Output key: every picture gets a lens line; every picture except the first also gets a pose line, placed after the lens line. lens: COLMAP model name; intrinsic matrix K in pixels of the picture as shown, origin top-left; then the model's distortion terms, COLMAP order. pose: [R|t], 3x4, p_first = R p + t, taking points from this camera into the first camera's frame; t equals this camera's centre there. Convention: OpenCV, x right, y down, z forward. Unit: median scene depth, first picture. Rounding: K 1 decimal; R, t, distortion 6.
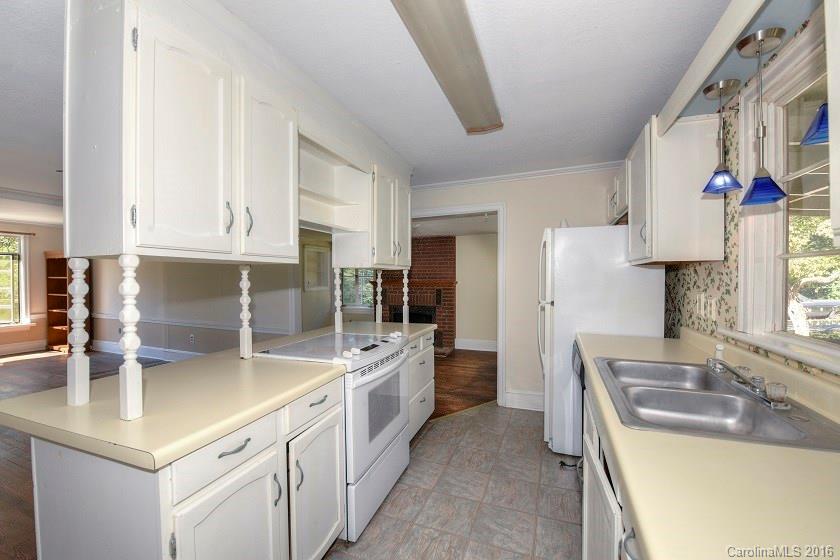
lens RADIAL K [[334.8, 0, 418.9], [0, 334.8, 283.0], [0, 0, 1]] dist [-0.018972, -0.000173]
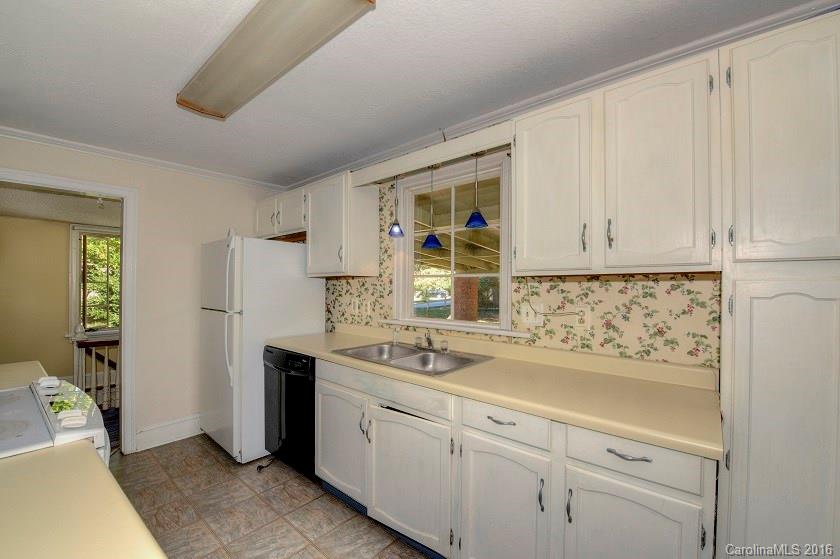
lens RADIAL K [[335.7, 0, 413.1], [0, 335.7, 284.1], [0, 0, 1]] dist [-0.019758, -0.000109]
pose [[0.352655, 0.015095, 0.935632, -0.472163], [0.008686, 0.999774, -0.019404, 0.000454], [-0.935713, 0.014970, 0.352444, 0.239578]]
